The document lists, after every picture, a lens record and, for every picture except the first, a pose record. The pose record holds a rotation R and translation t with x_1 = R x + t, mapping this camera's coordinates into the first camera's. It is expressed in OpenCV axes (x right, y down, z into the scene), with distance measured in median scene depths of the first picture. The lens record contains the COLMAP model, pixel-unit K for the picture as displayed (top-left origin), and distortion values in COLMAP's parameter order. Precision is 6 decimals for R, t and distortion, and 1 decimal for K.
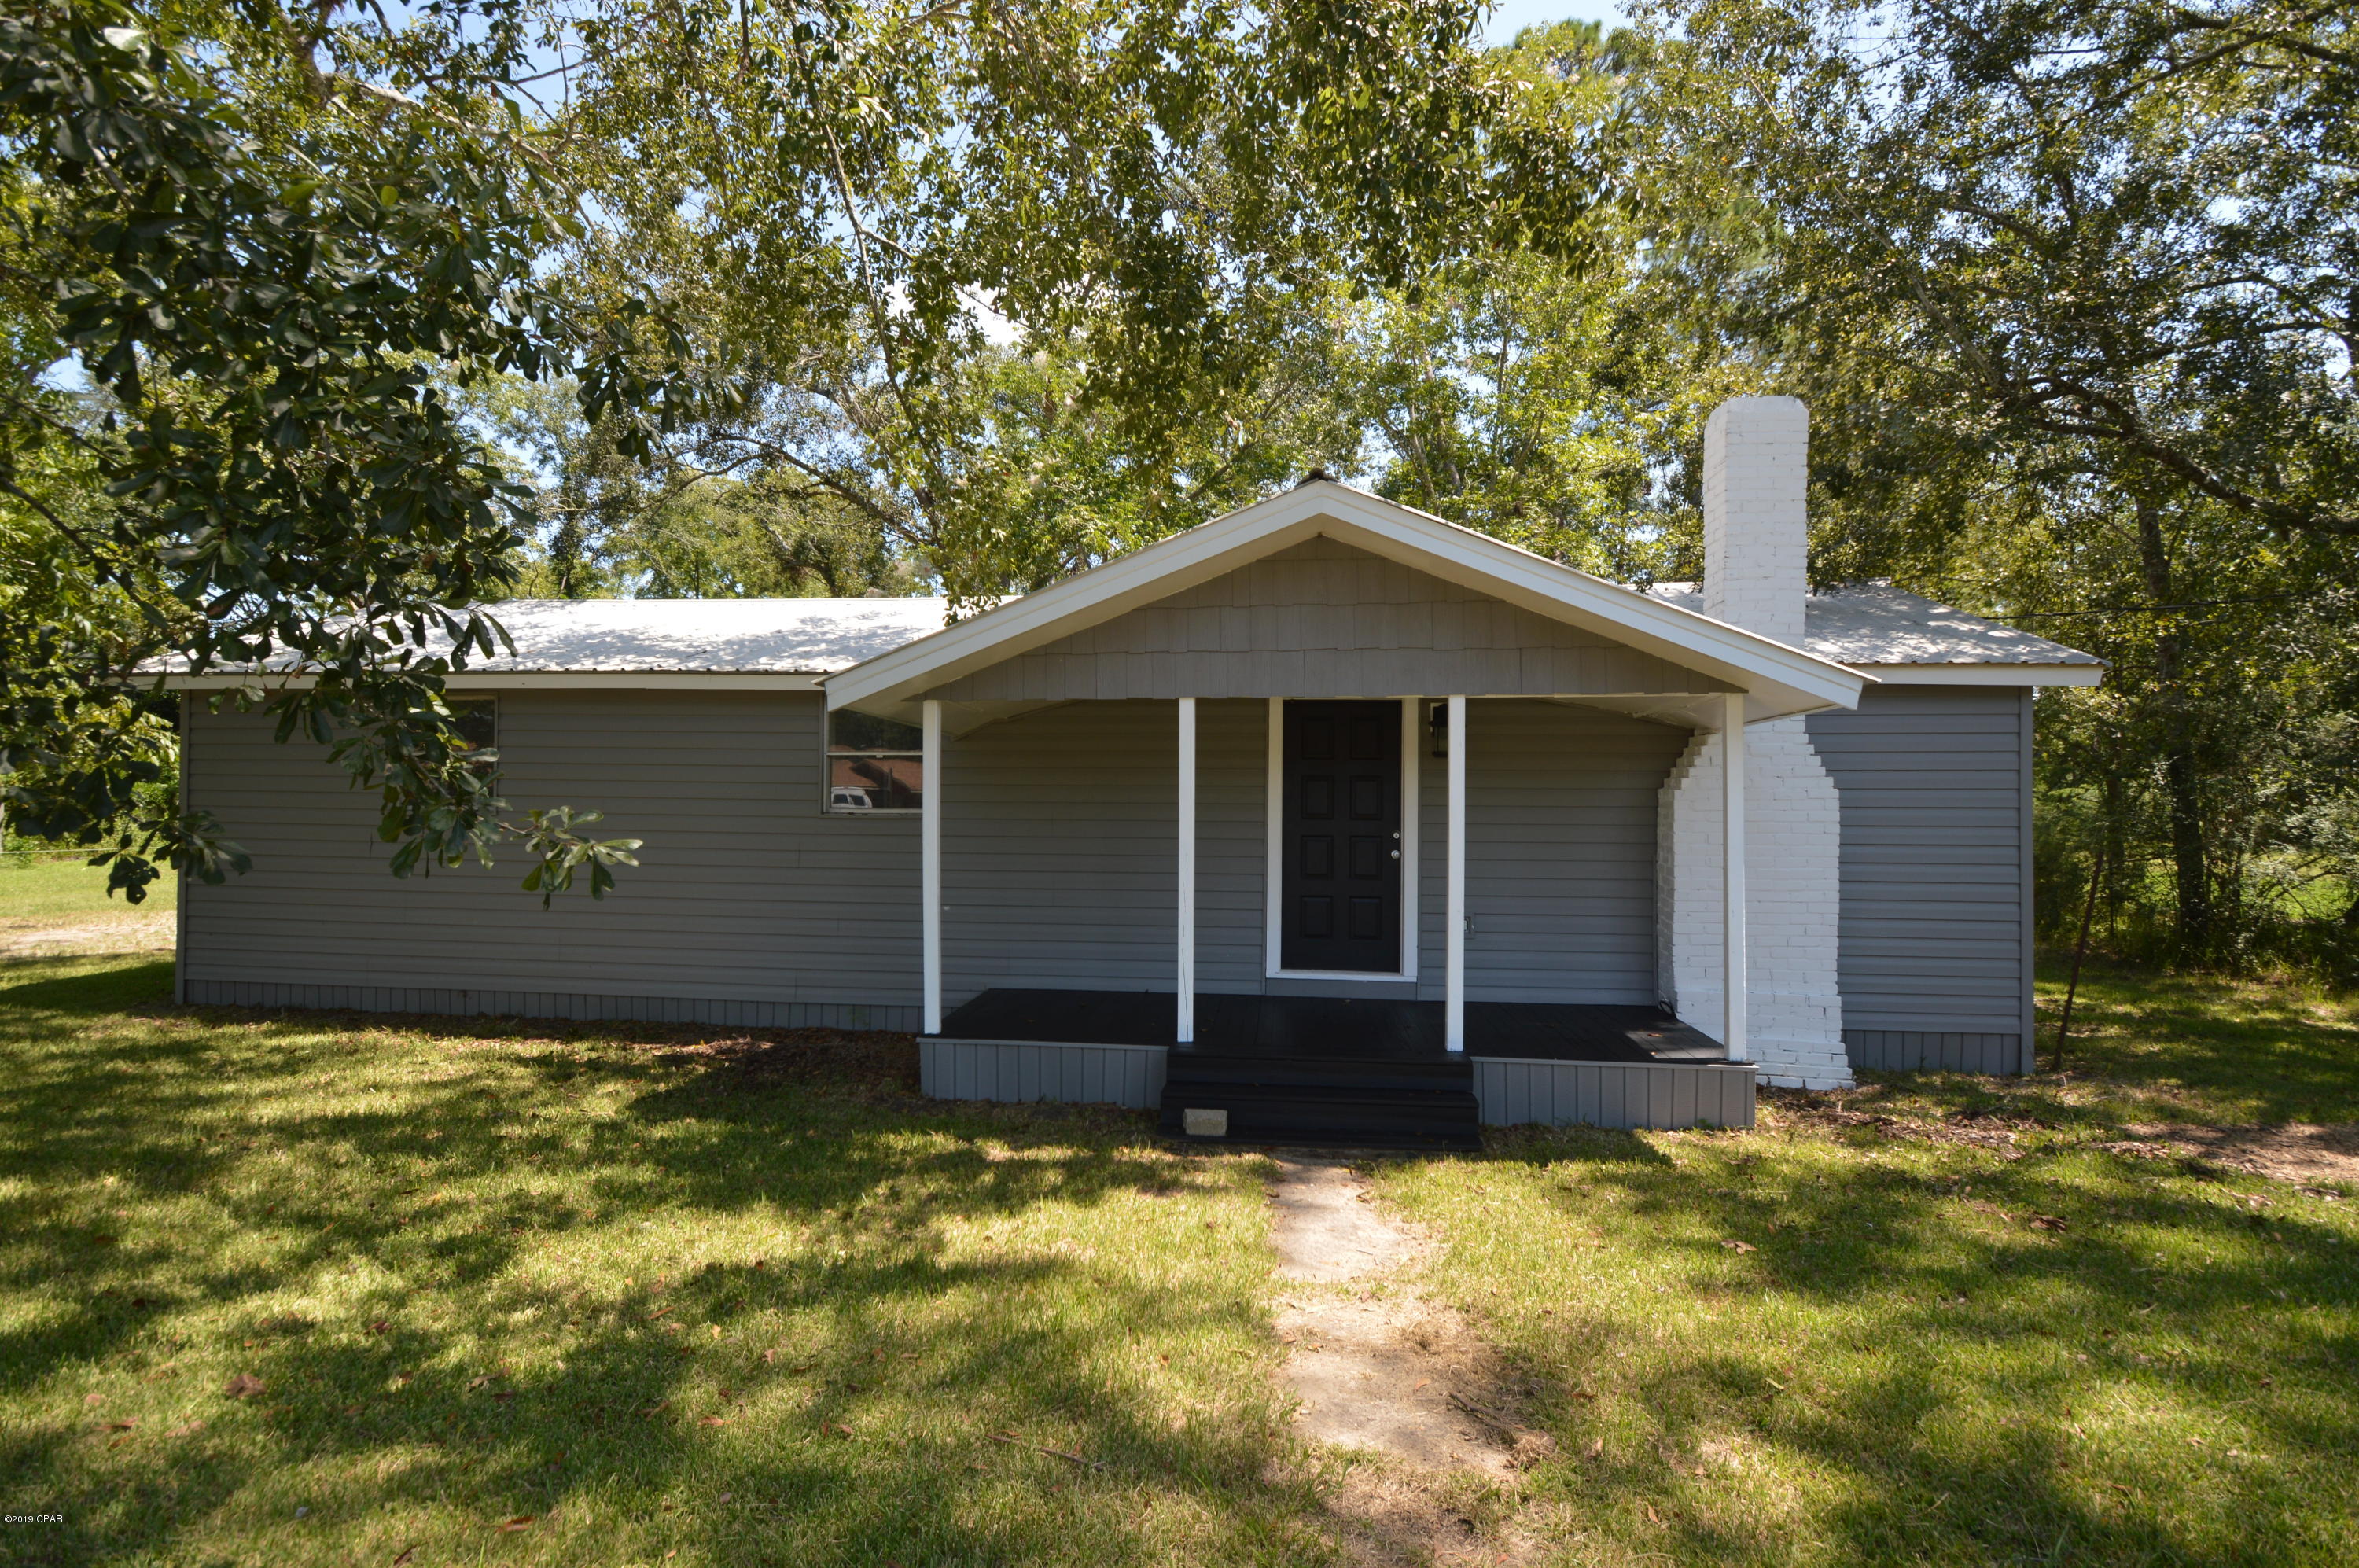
lens RADIAL K [[1210.8, 0, 1164.8], [0, 1210.8, 793.4], [0, 0, 1]] dist [0.000821, -0.013463]
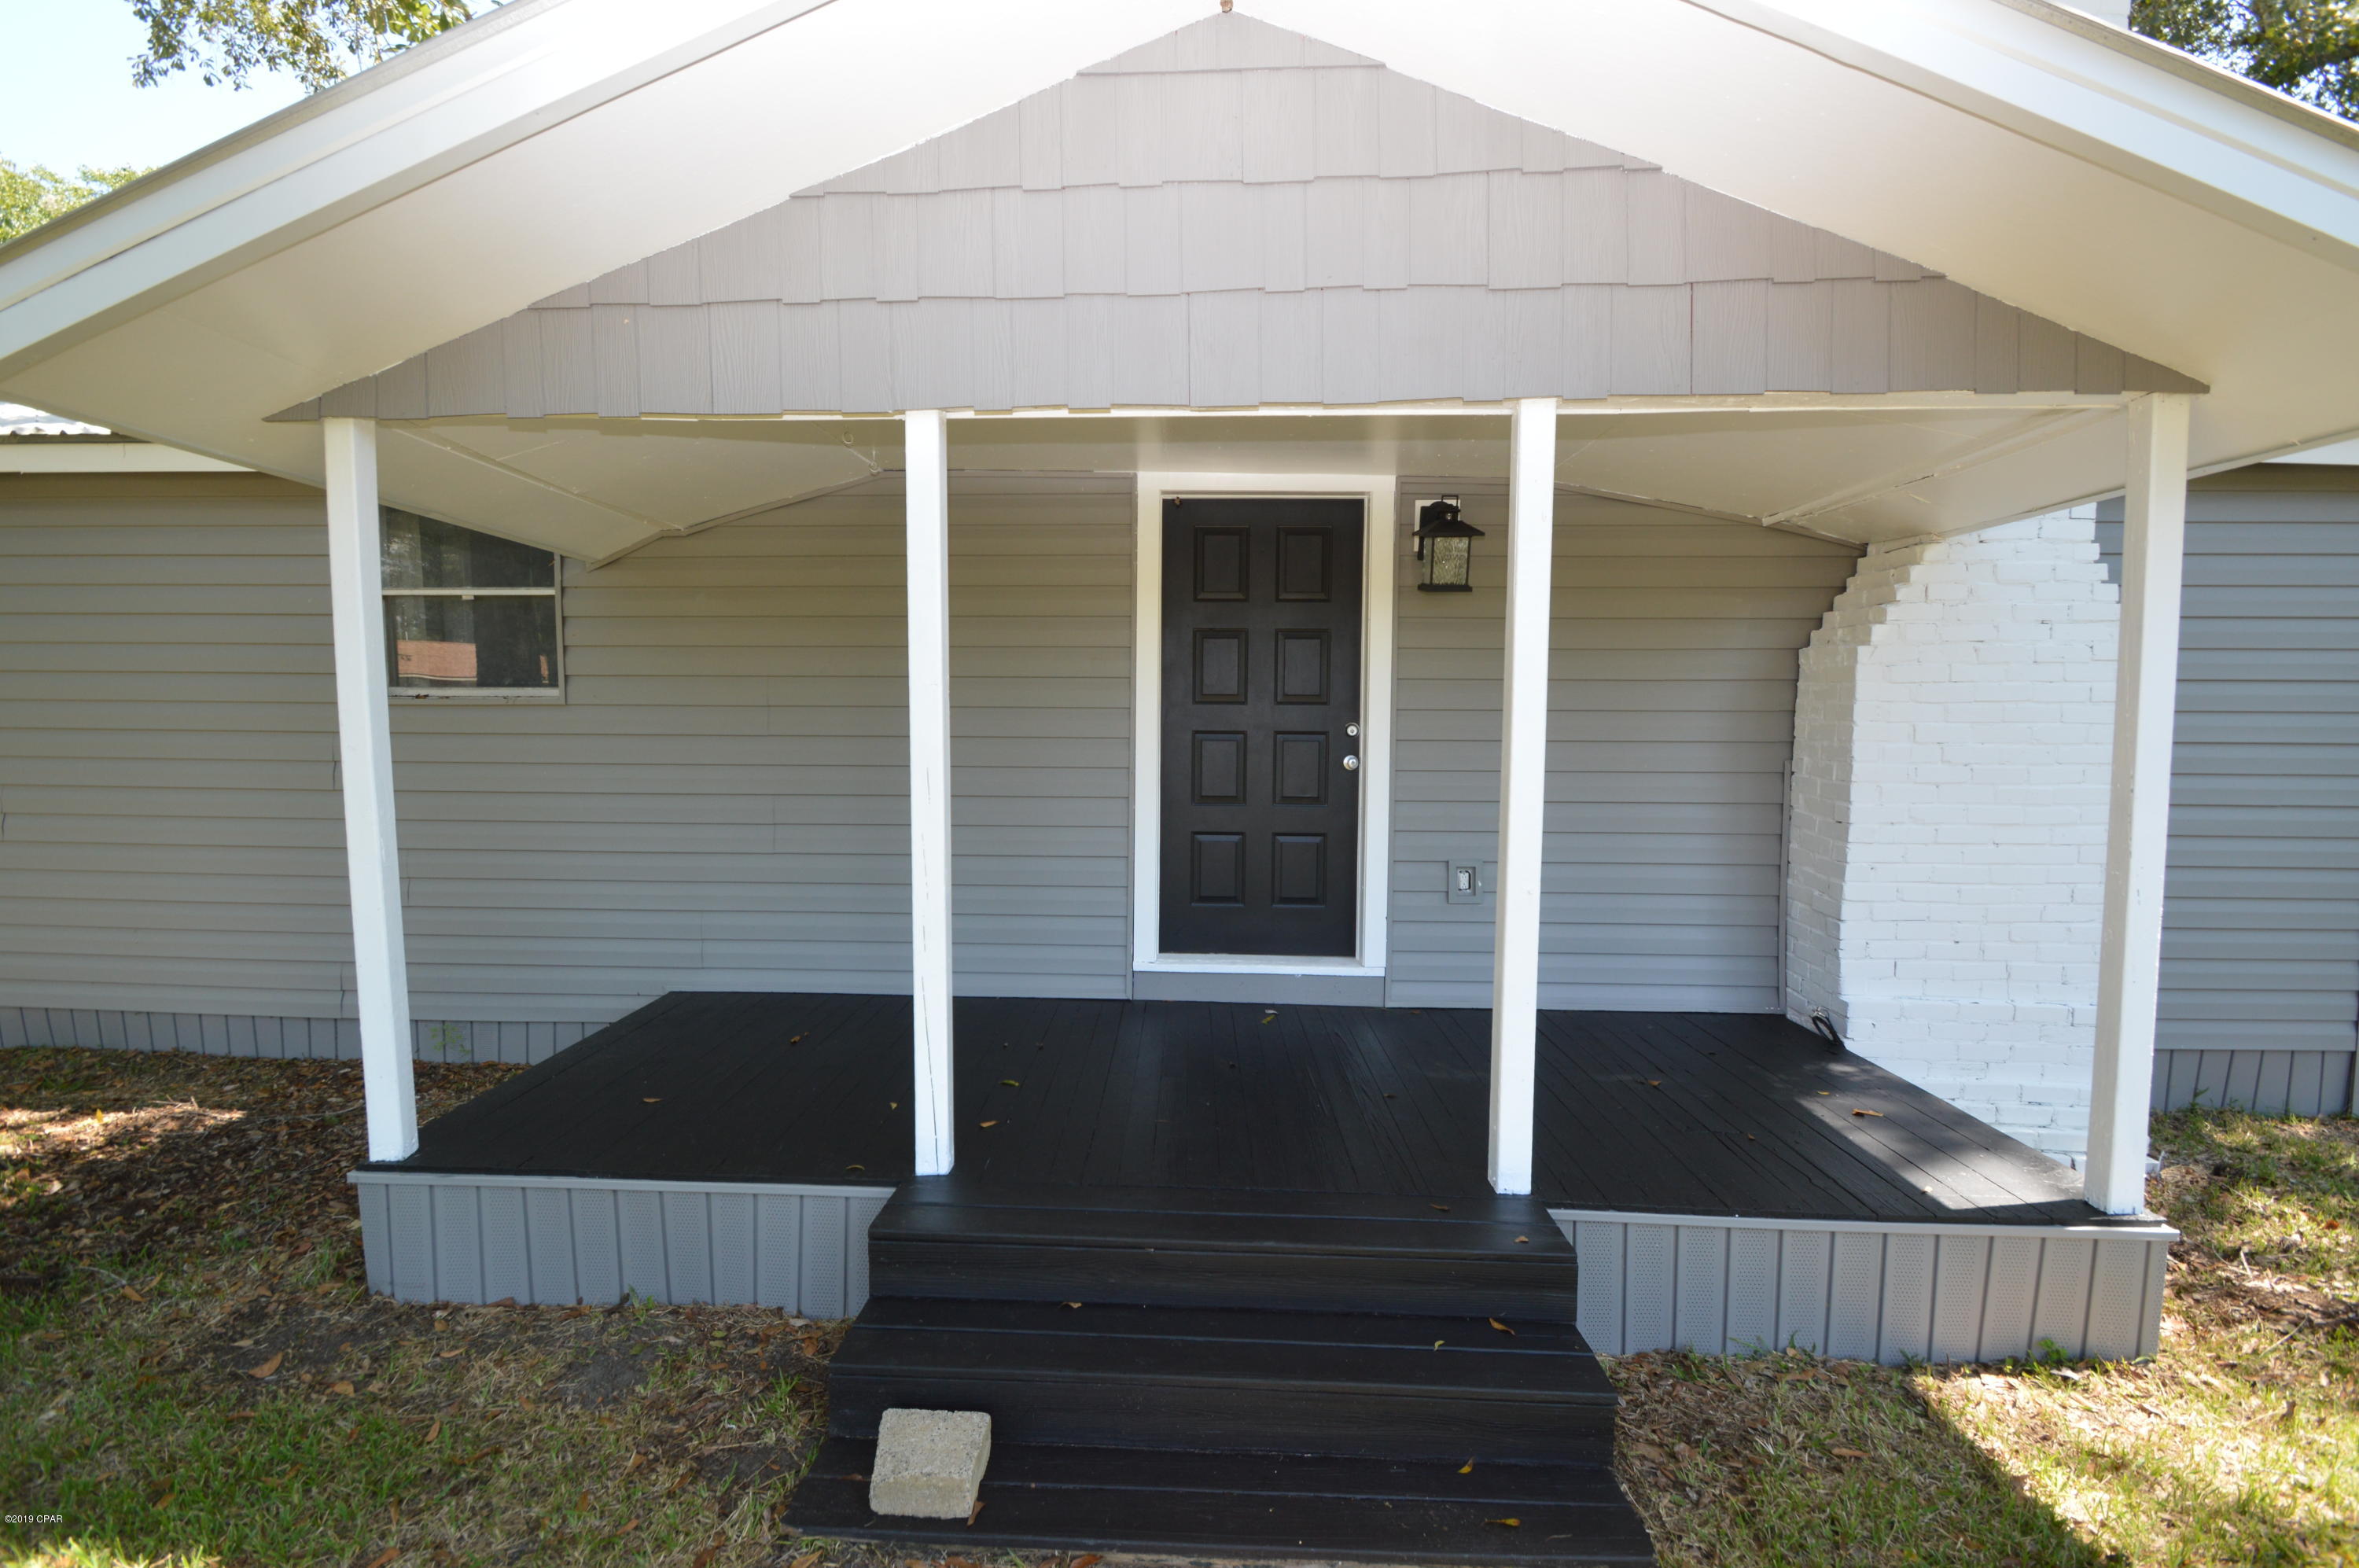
lens RADIAL K [[1022.3, 0, 1179.5], [0, 1022.3, 784.0], [0, 0, 1]] dist [-0.000361, -0.000072]
pose [[0.996593, -0.007155, 0.082164, 0.071447], [0.000498, 0.996734, 0.080754, 0.022207], [-0.082473, -0.080438, 0.993342, 0.552373]]
